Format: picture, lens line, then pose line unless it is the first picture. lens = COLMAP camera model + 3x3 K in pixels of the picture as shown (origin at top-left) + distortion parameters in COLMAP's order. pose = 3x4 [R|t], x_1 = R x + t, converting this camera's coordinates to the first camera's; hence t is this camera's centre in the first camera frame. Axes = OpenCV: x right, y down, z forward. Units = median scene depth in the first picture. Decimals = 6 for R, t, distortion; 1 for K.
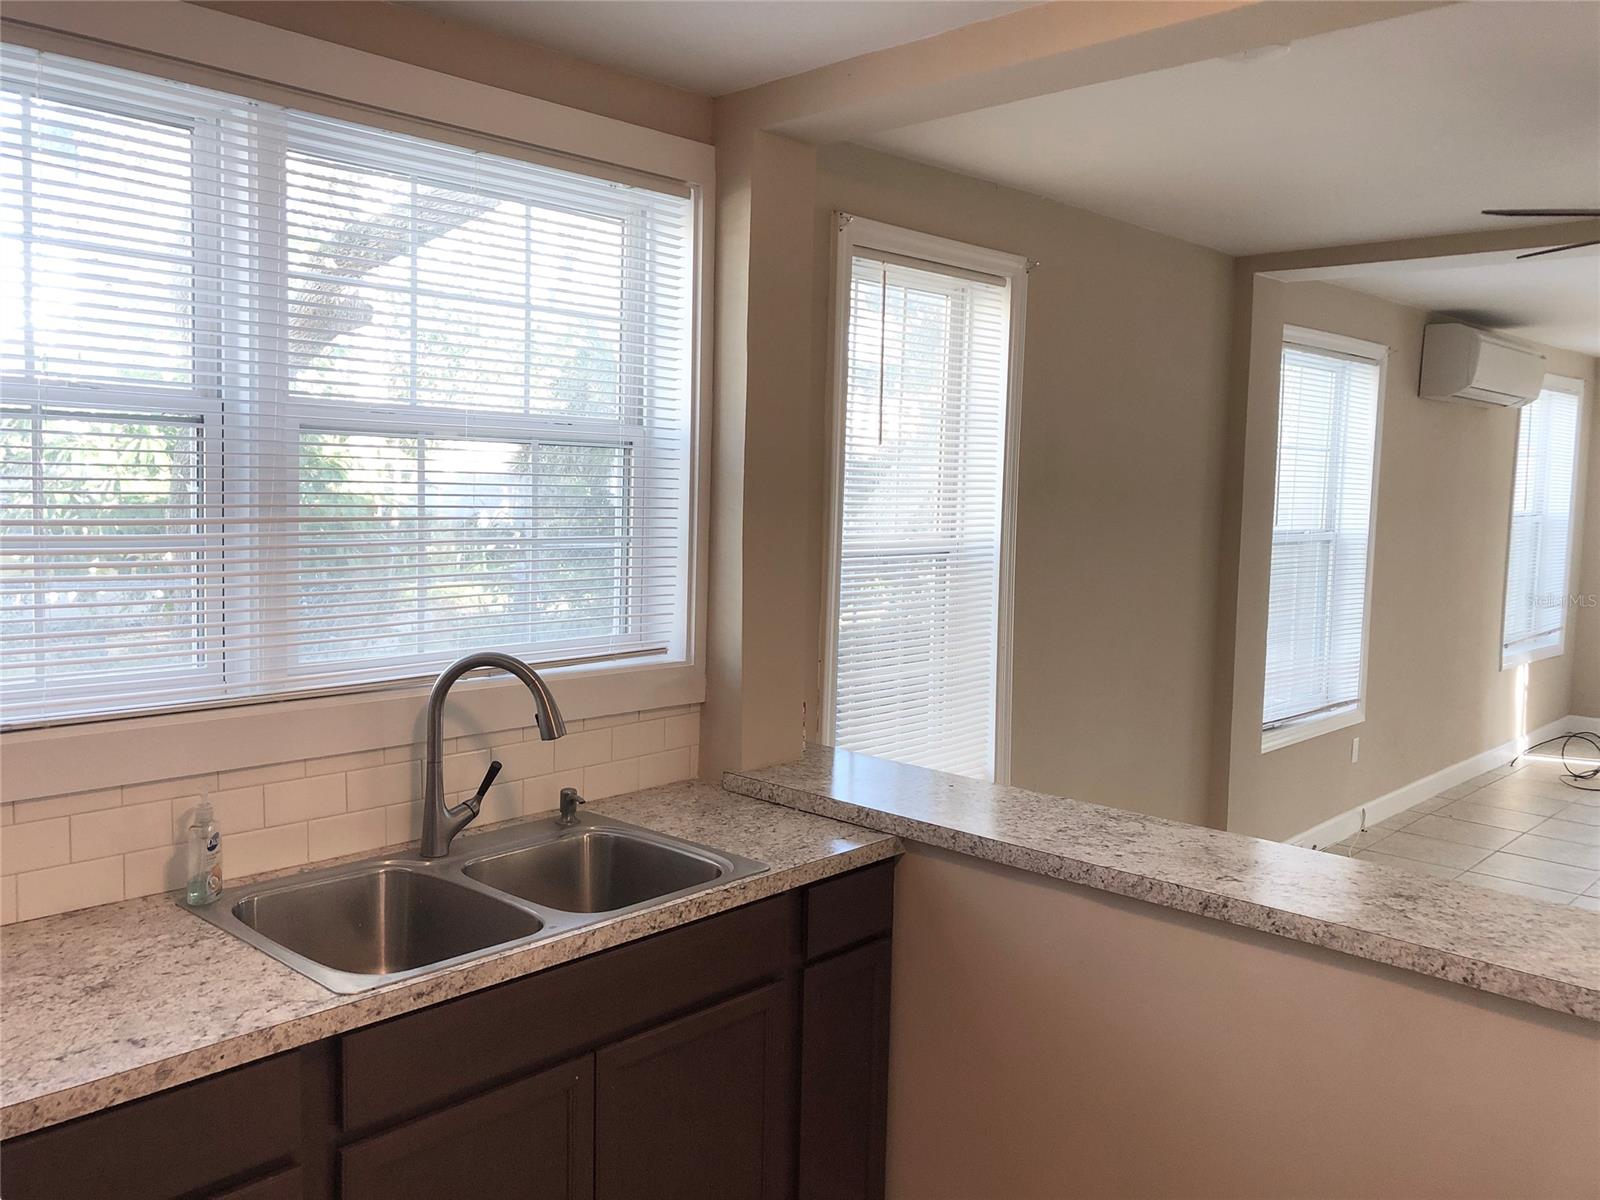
lens RADIAL K [[1315.2, 0, 794.8], [0, 1315.2, 602.1], [0, 0, 1]] dist [0.083047, -0.092412]
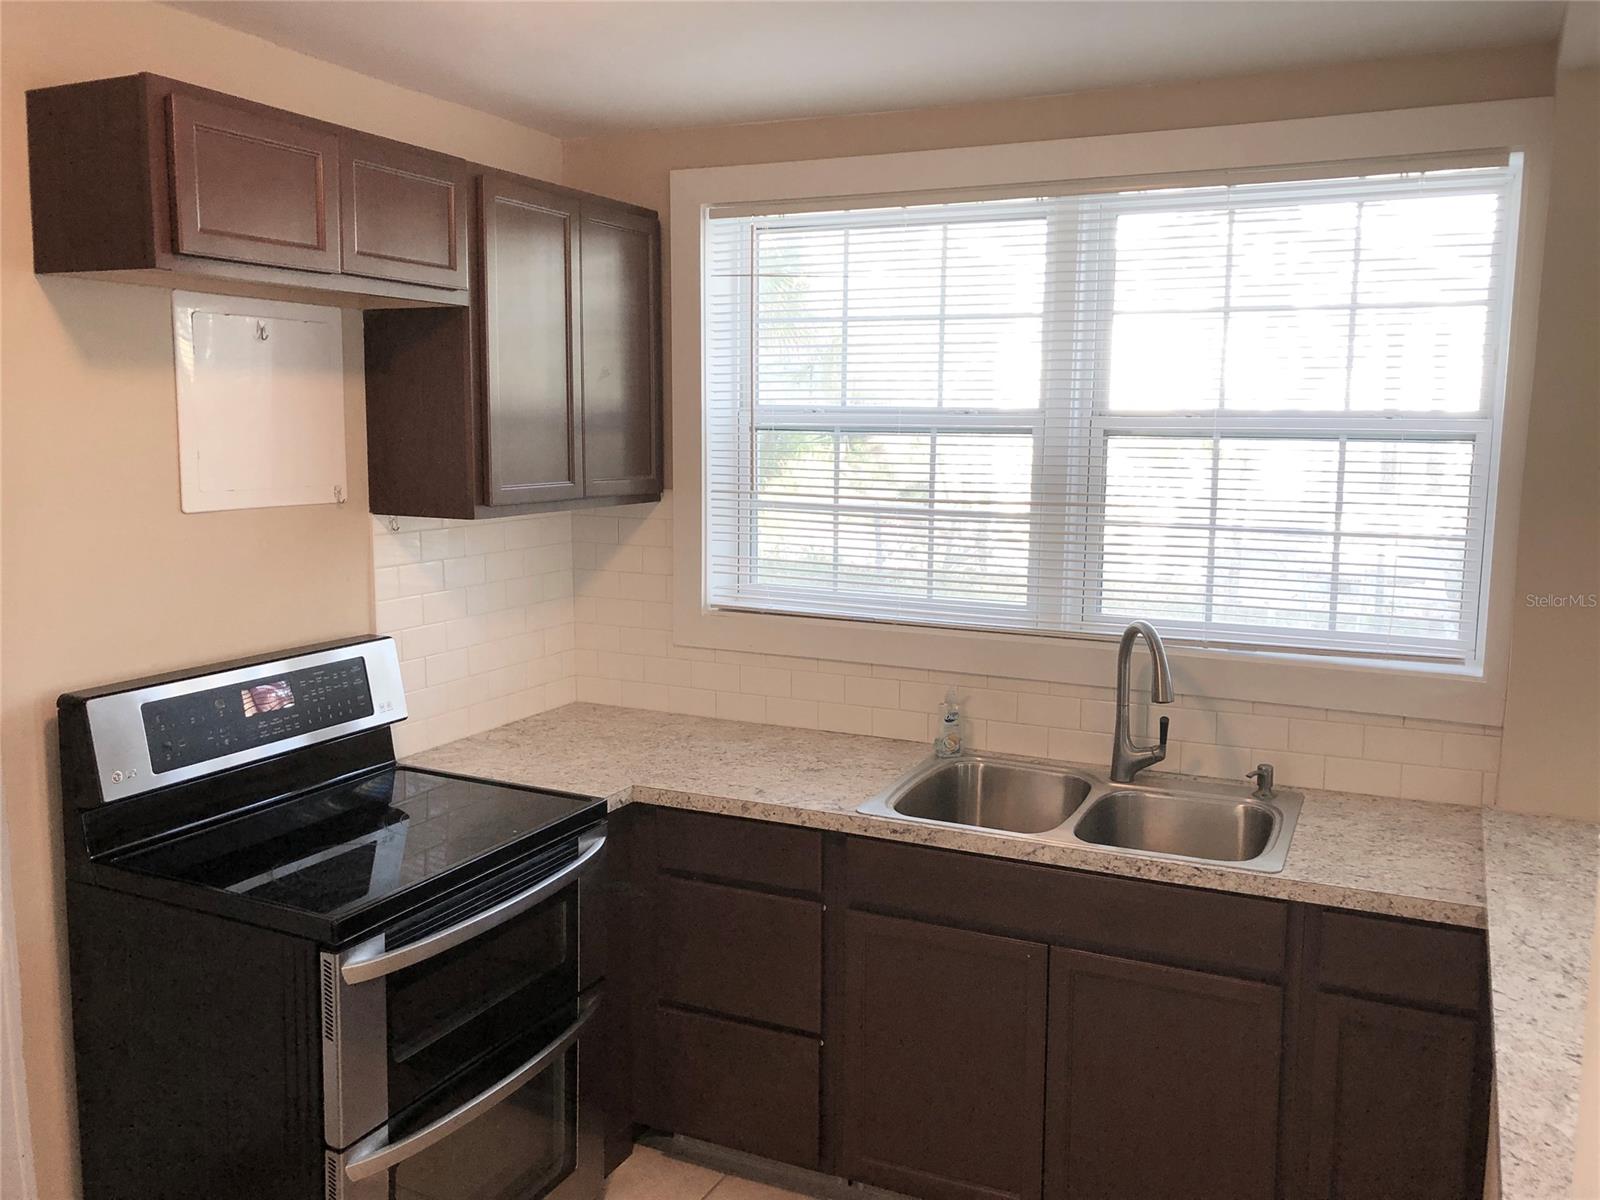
lens RADIAL K [[1315.2, 0, 803.1], [0, 1315.2, 588.5], [0, 0, 1]] dist [0.083047, -0.092412]
pose [[0.301438, 0.107382, -0.947420, 0.902049], [-0.082417, 0.992854, 0.086309, -0.079840], [0.949917, 0.052067, 0.308134, 0.369160]]
